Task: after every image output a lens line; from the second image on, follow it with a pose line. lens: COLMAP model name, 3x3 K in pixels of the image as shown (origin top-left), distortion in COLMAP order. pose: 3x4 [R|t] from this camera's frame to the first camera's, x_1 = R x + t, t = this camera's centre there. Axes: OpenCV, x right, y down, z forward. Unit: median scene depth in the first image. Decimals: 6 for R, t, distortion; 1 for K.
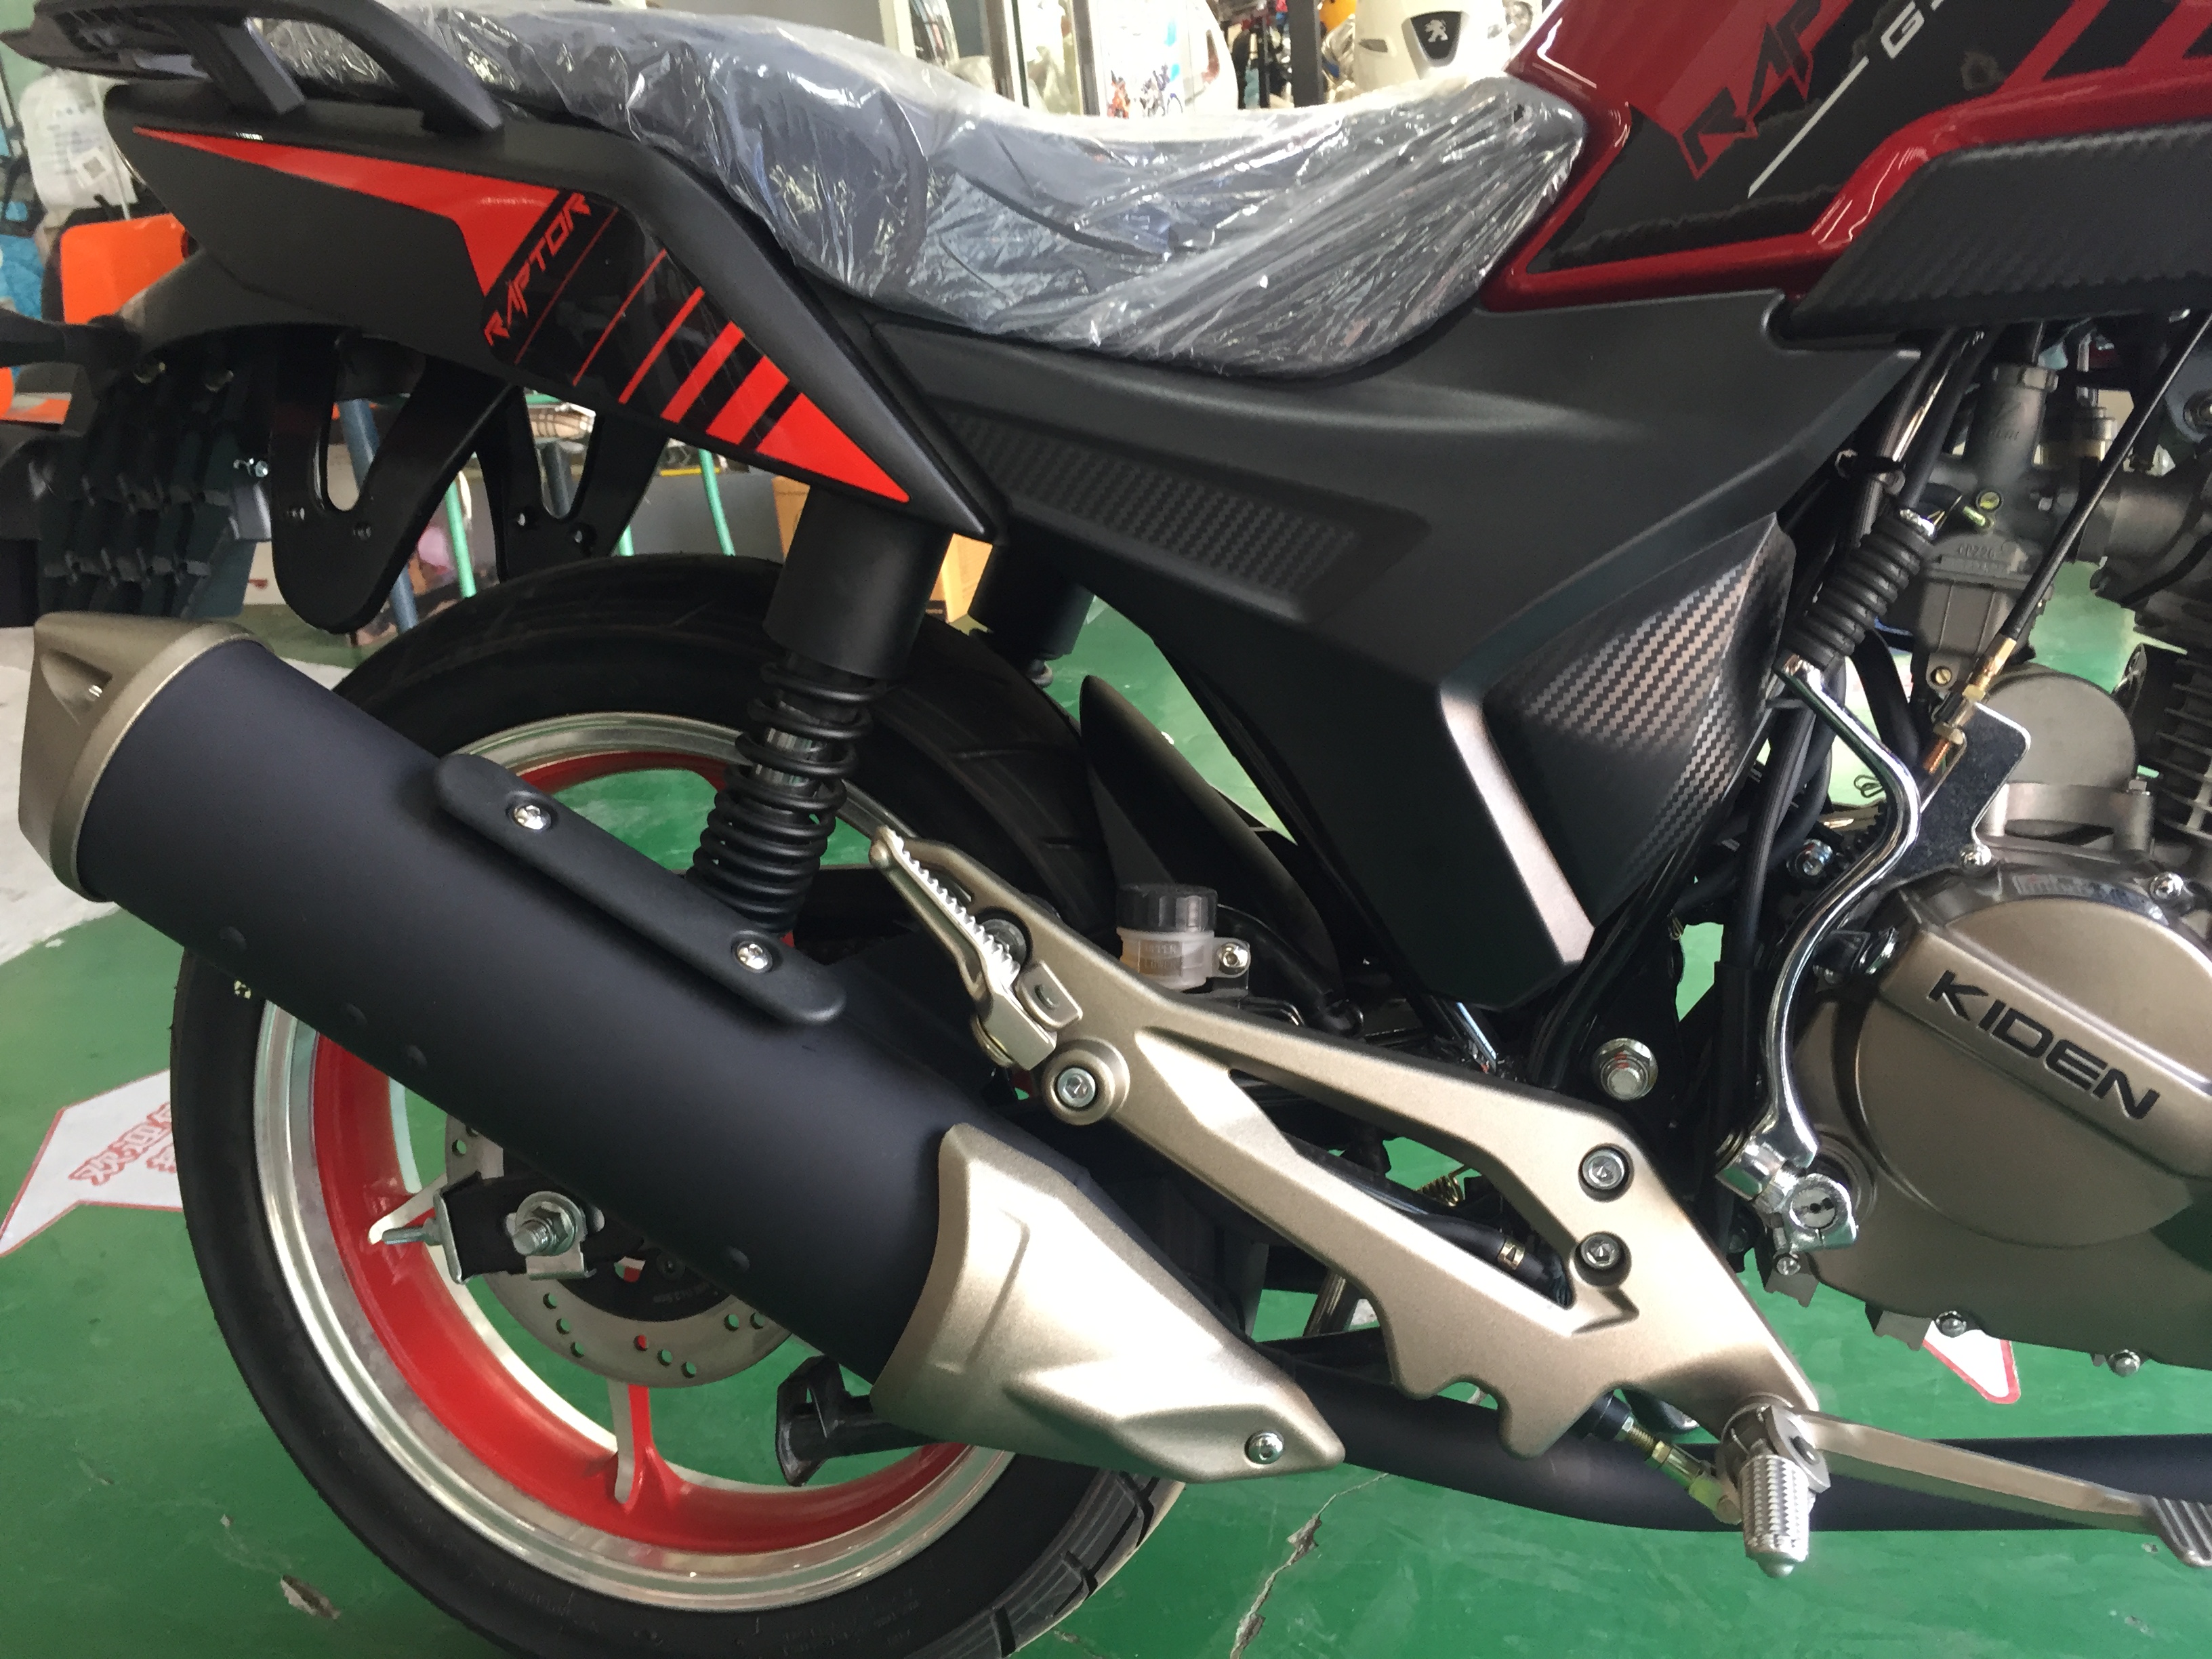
lens RADIAL K [[1981.4, 0, 1089.2], [0, 1981.4, 826.7], [0, 0, 1]] dist [0.094704, -0.149004]
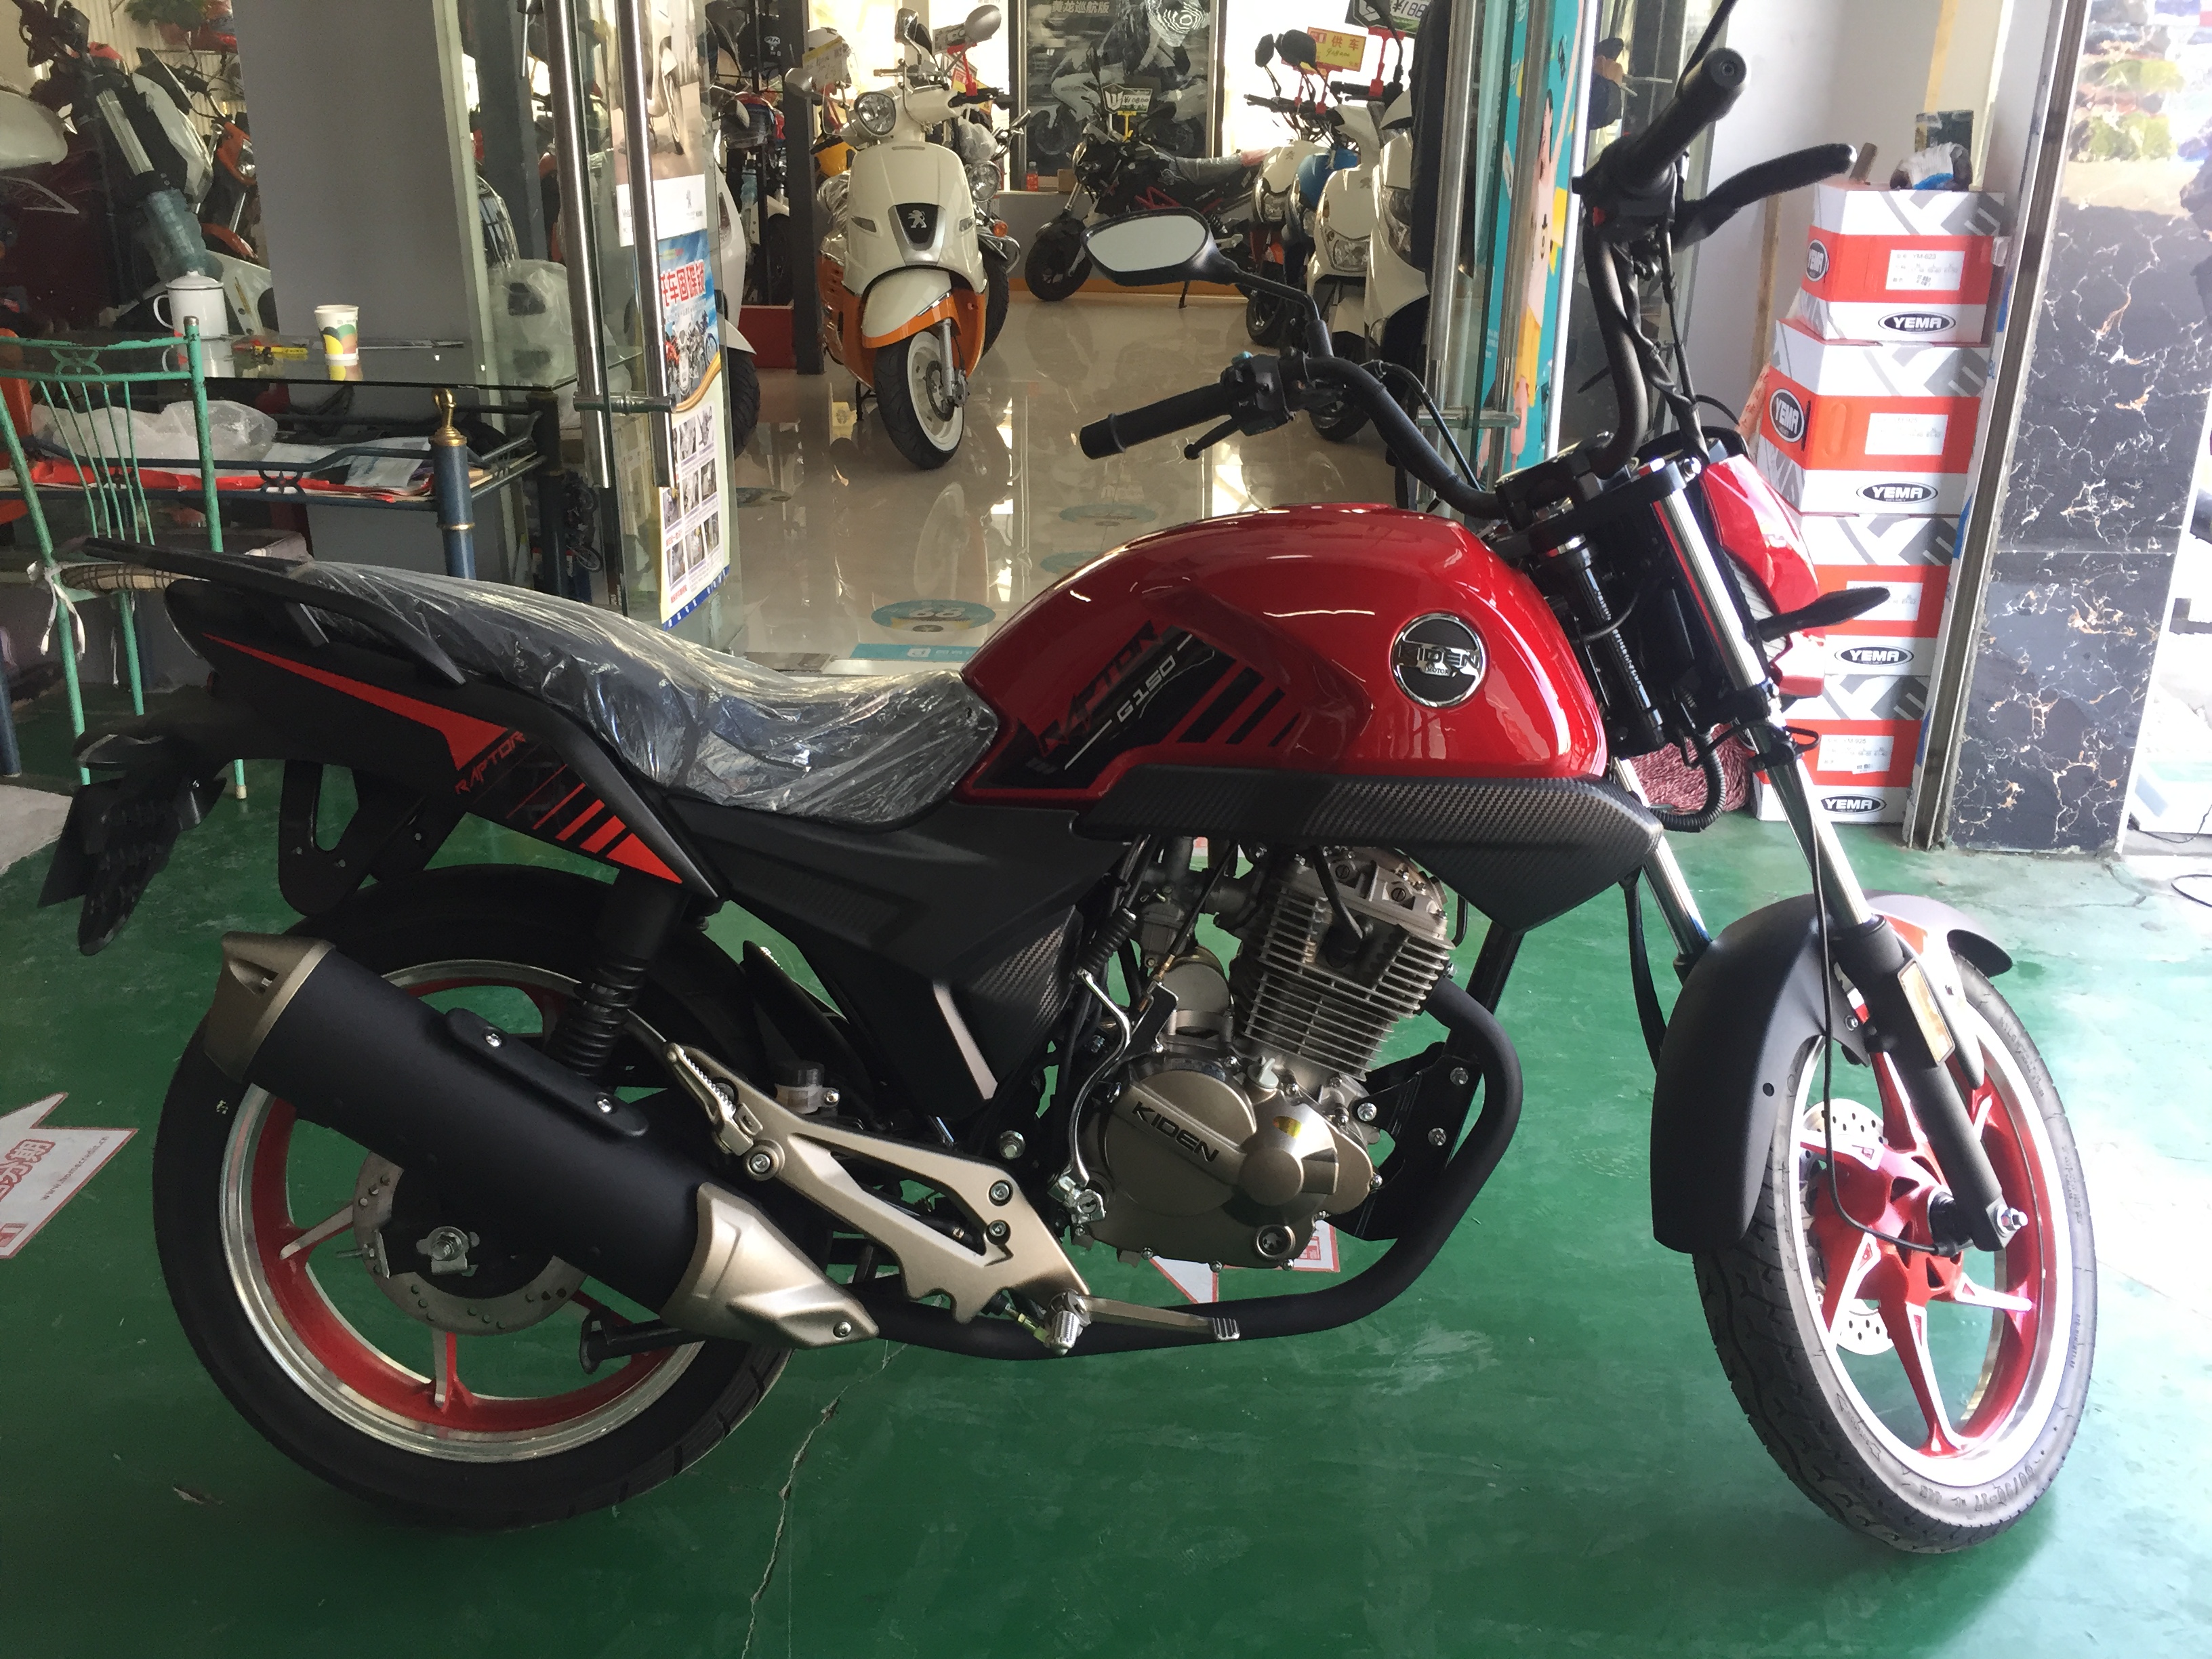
lens RADIAL K [[1981.4, 0, 1103.3], [0, 1981.4, 817.9], [0, 0, 1]] dist [0.094704, -0.149004]
pose [[0.956747, 0.019142, 0.290291, -0.276956], [-0.014342, 0.999723, -0.018651, -0.200670], [-0.290568, 0.013681, 0.956757, -1.134318]]
